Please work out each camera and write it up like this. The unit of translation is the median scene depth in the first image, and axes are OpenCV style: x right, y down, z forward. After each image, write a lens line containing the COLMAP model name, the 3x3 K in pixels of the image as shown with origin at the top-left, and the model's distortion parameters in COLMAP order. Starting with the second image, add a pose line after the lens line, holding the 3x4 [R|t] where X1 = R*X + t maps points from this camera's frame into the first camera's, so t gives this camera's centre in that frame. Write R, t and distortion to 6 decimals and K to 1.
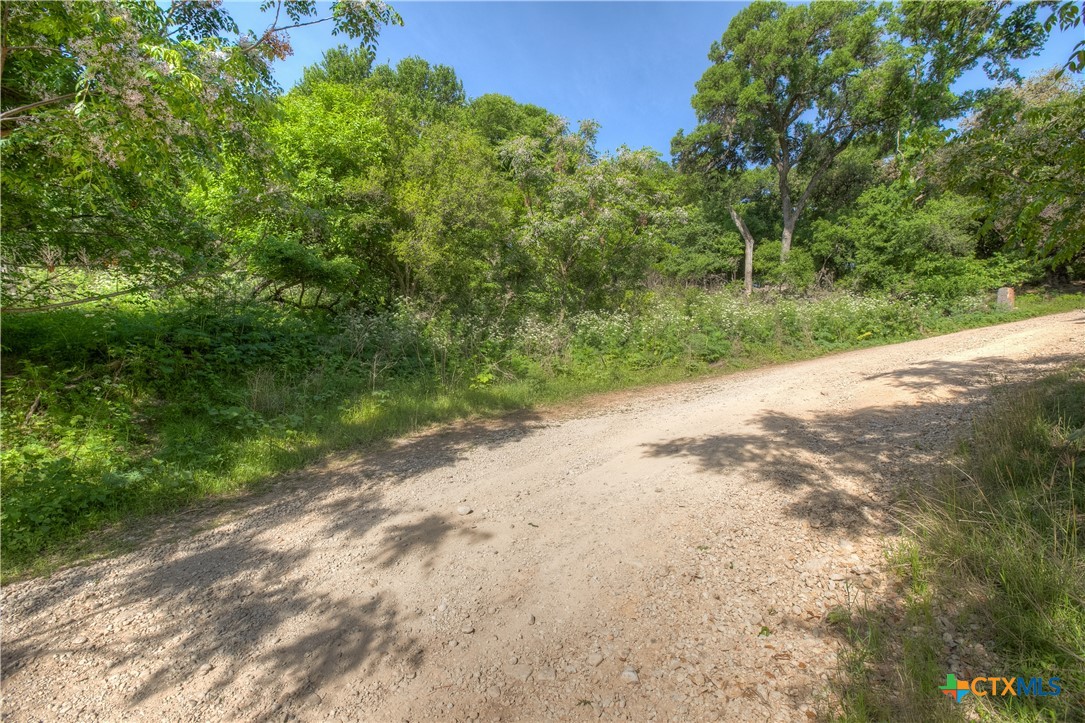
lens RADIAL K [[508.1, 0, 541.3], [0, 508.1, 356.5], [0, 0, 1]] dist [-0.006444, -0.000169]
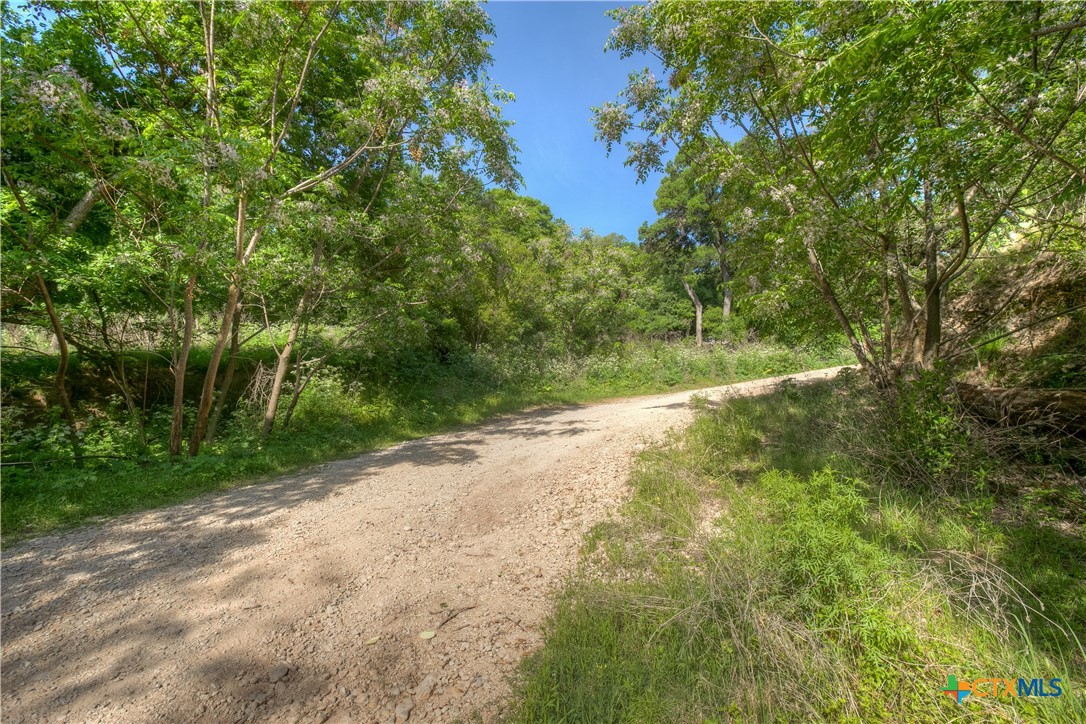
lens RADIAL K [[508.6, 0, 544.6], [0, 508.6, 364.8], [0, 0, 1]] dist [-0.006444, -0.000169]
pose [[0.997141, 0.006432, 0.075292, -0.093199], [0.000363, 0.995951, -0.089893, 0.044208], [-0.075565, 0.089663, 0.993101, -0.286512]]
